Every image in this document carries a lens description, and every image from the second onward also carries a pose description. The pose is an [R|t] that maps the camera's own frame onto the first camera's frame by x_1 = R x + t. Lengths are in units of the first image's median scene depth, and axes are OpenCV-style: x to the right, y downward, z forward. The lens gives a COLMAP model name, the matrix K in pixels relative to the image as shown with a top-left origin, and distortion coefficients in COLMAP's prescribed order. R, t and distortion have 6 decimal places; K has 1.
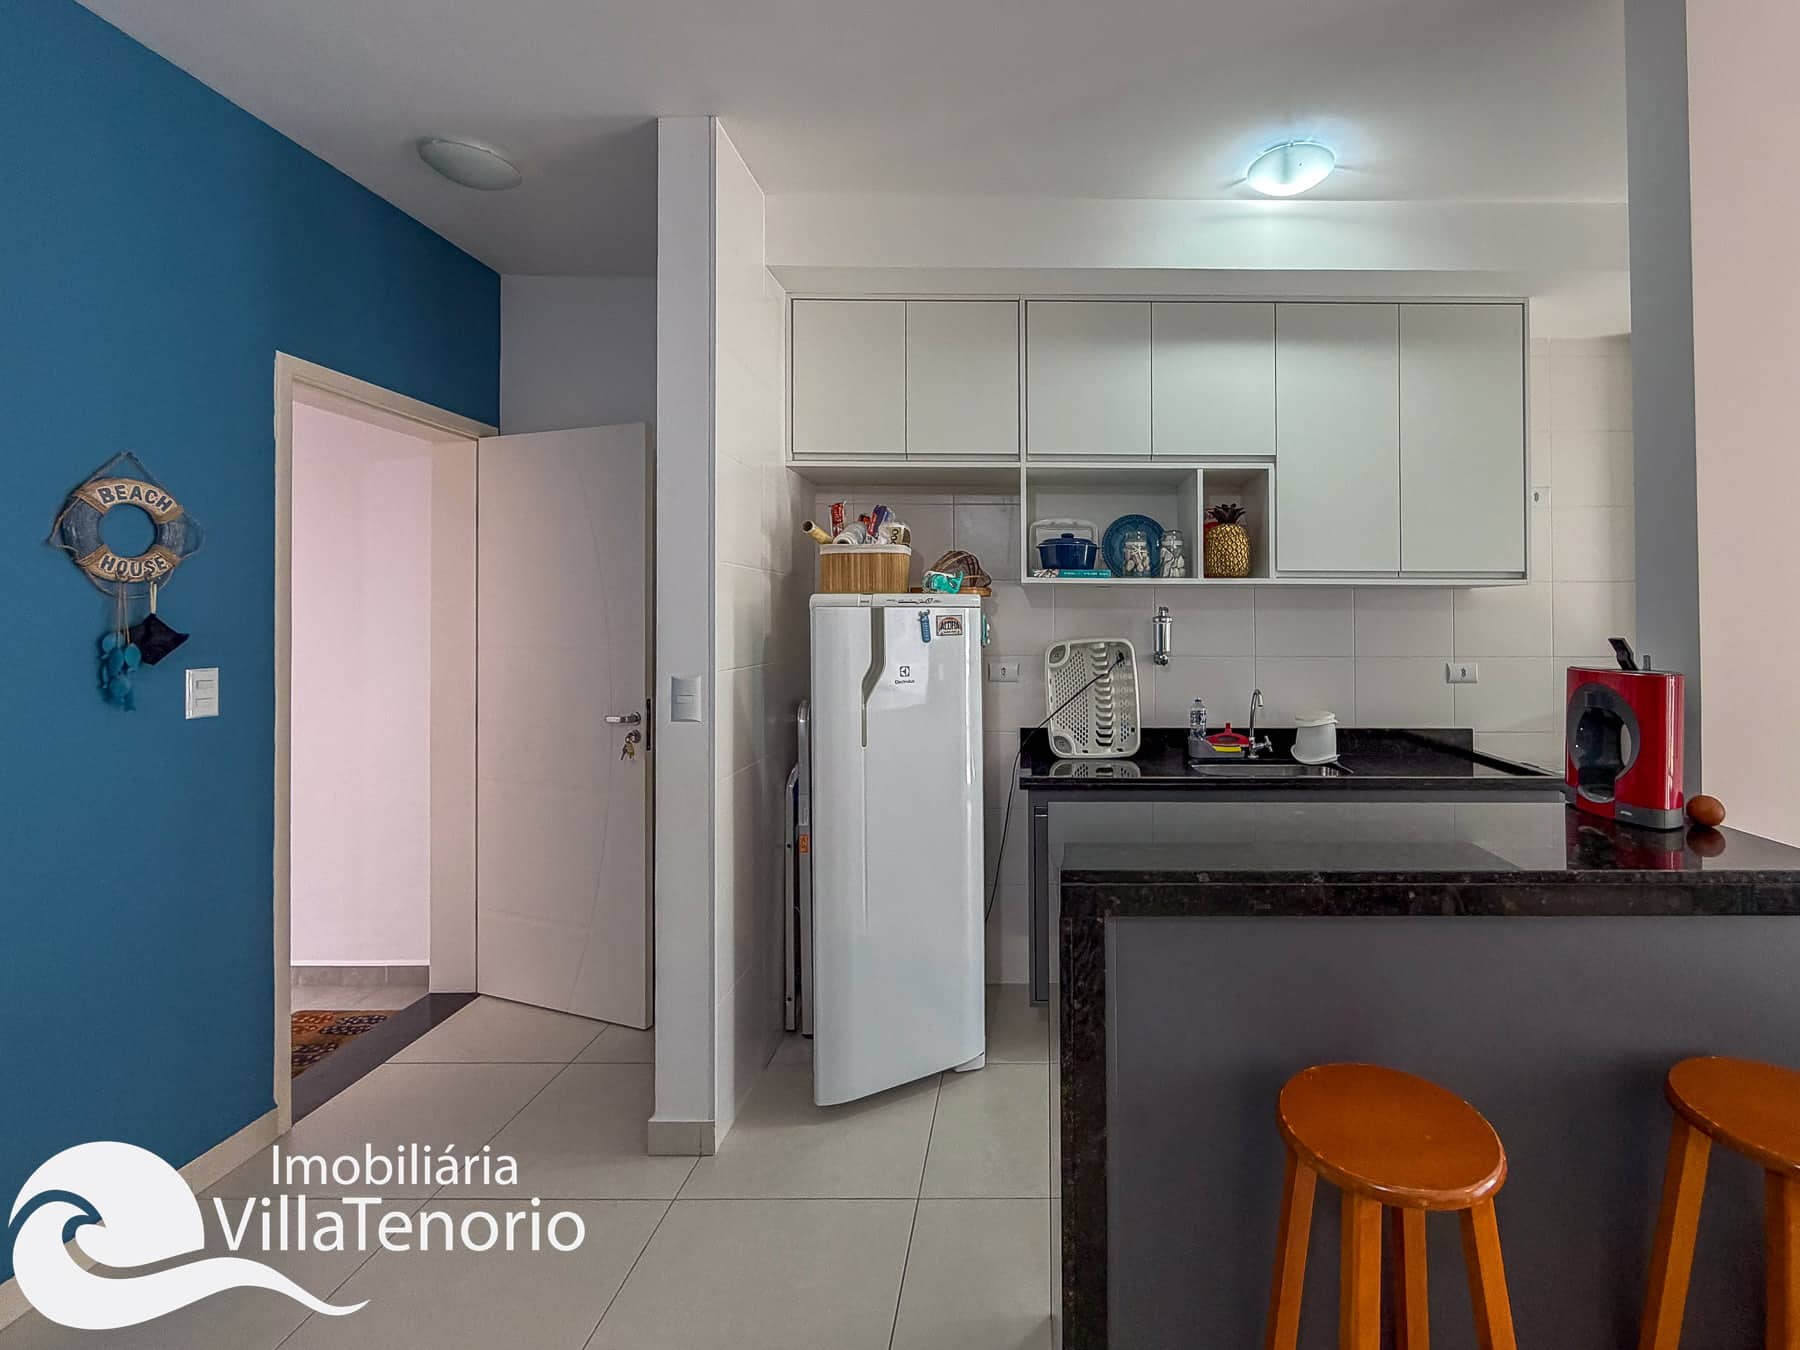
lens RADIAL K [[826.2, 0, 1049.6], [0, 826.2, 614.7], [0, 0, 1]] dist [0.003842, -0.000607]
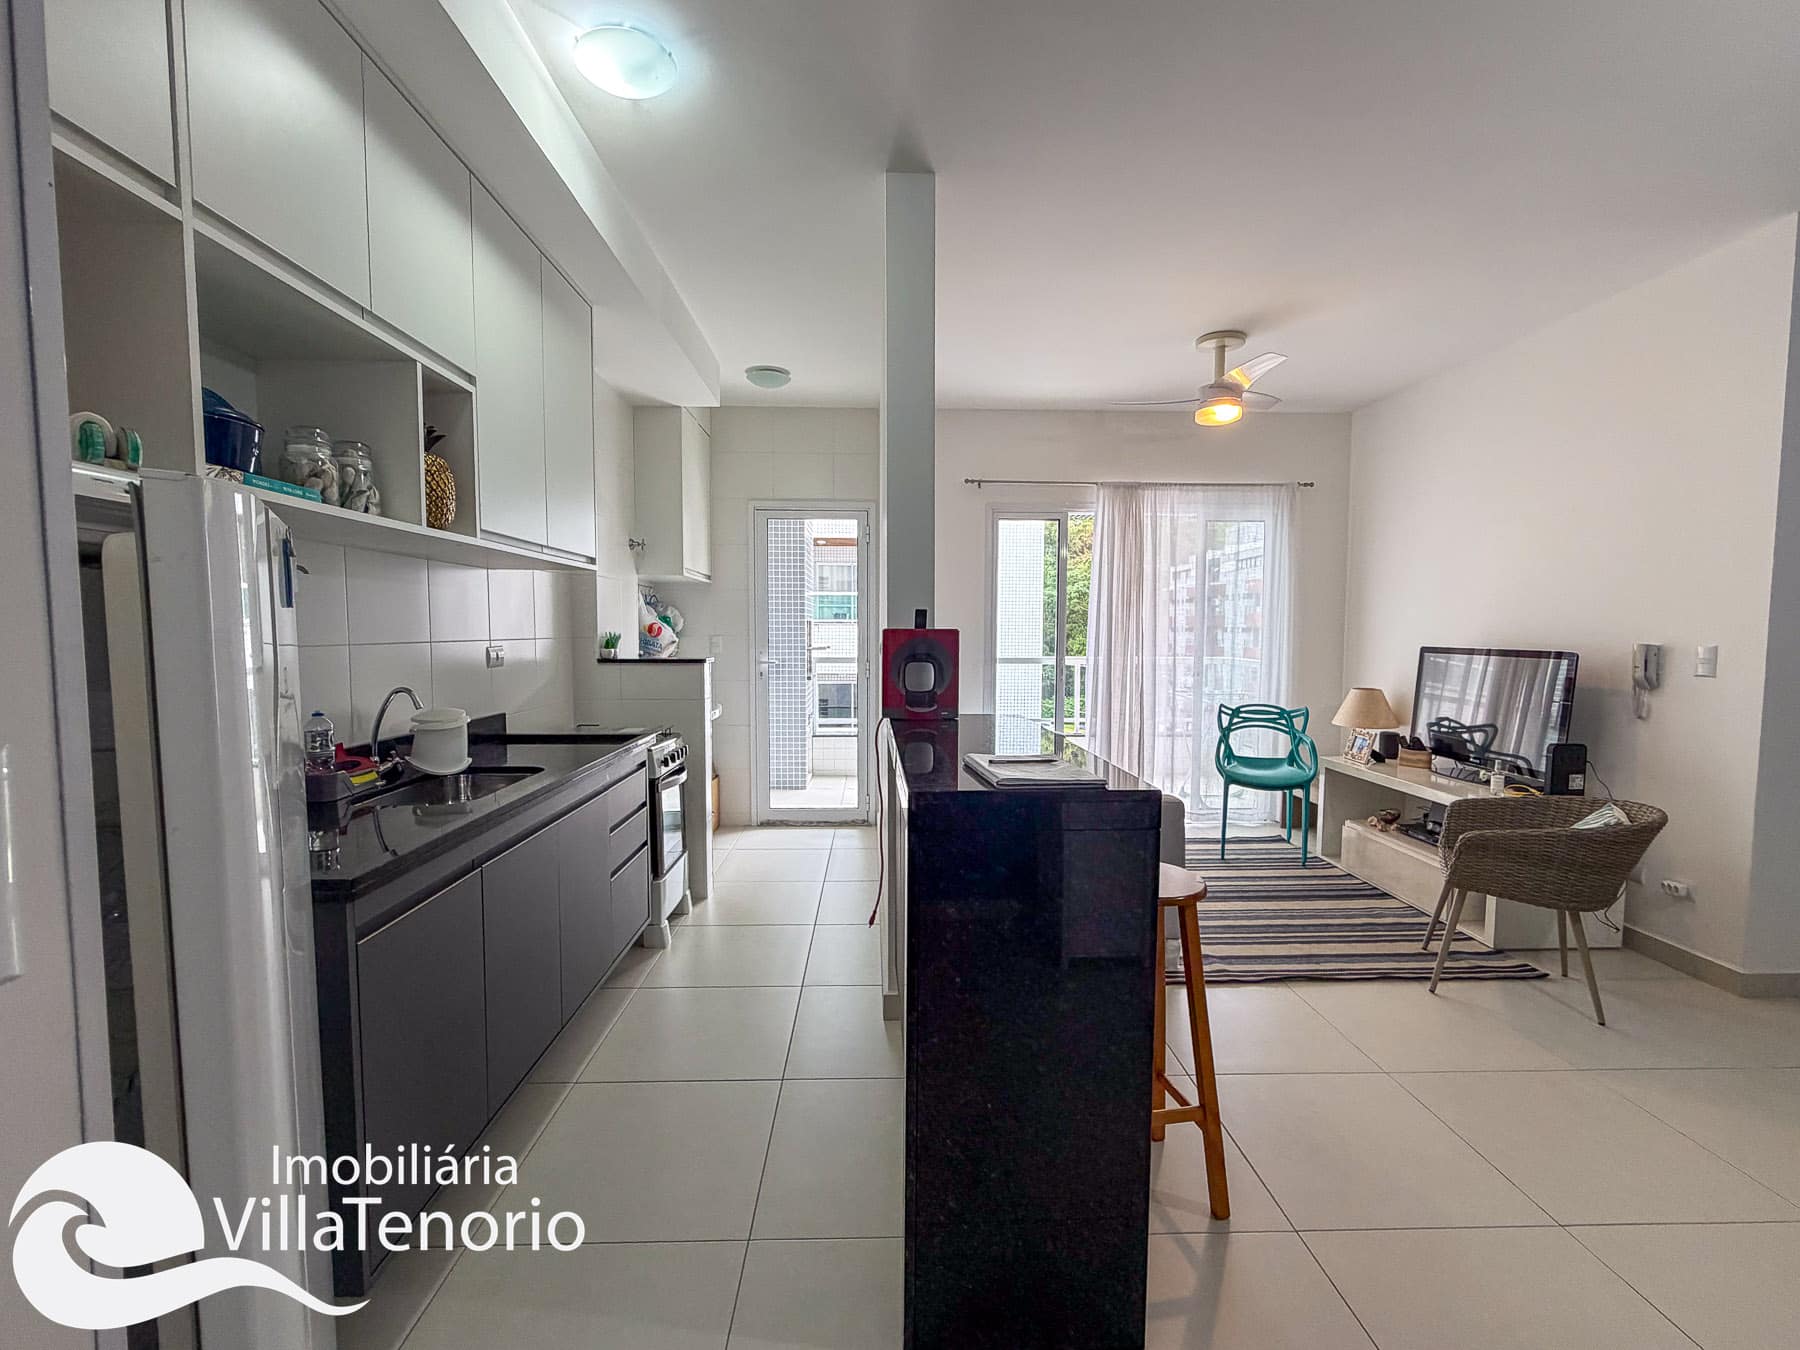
lens RADIAL K [[764.4, 0, 907.5], [0, 764.4, 681.0], [0, 0, 1]] dist [0.003280, -0.001785]
pose [[-0.019459, -0.071946, 0.997219, -0.479132], [-0.005412, 0.997400, 0.071854, 0.037061], [-0.999796, -0.003999, -0.019798, 0.628741]]
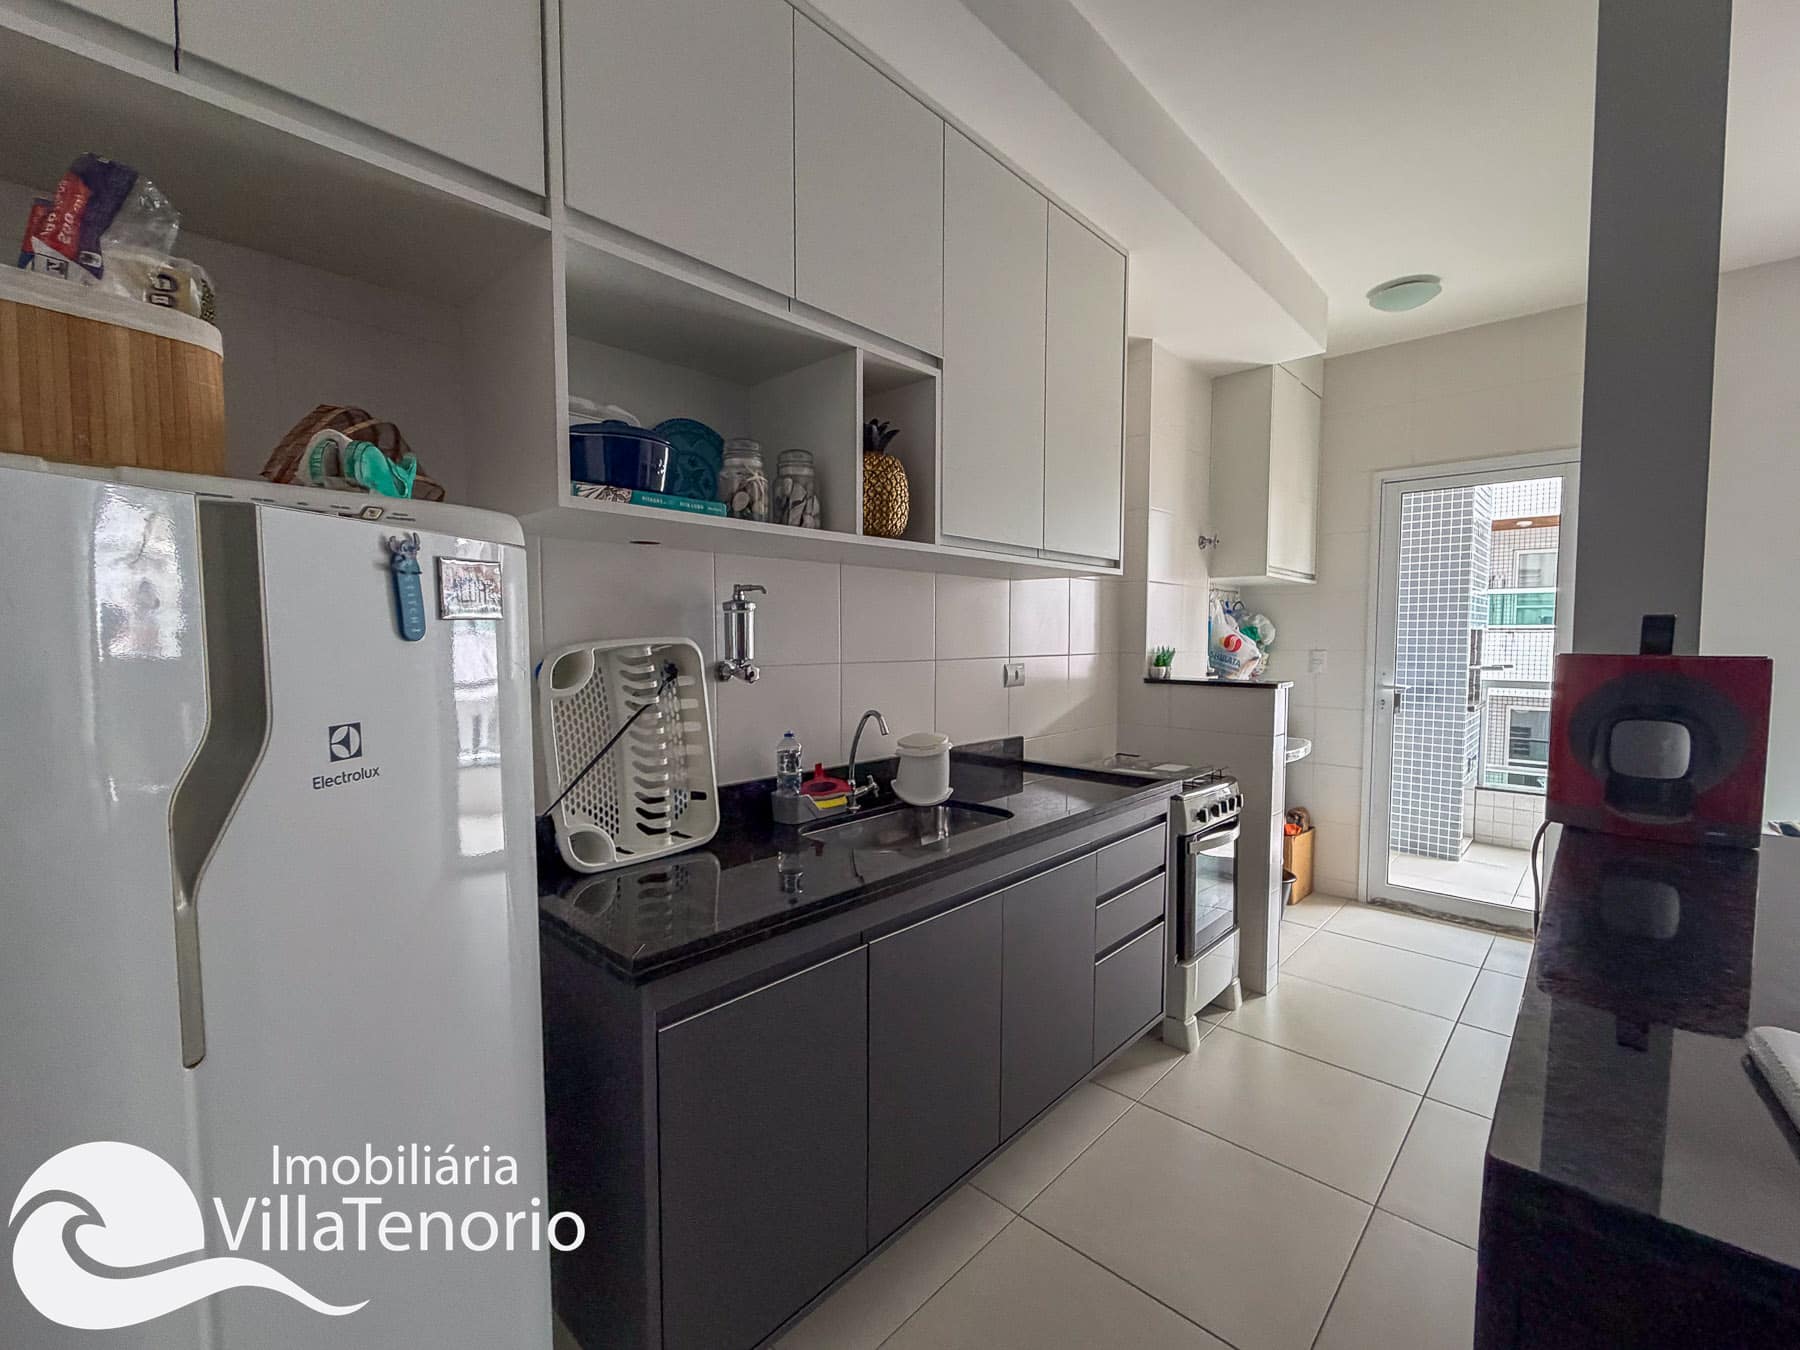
lens RADIAL K [[764.4, 0, 909.9], [0, 764.4, 677.3], [0, 0, 1]] dist [0.003280, -0.001785]
pose [[0.697730, -0.042843, 0.715079, -0.200271], [-0.001425, 0.998125, 0.061192, 0.026342], [-0.716360, -0.043714, 0.696361, 0.595485]]
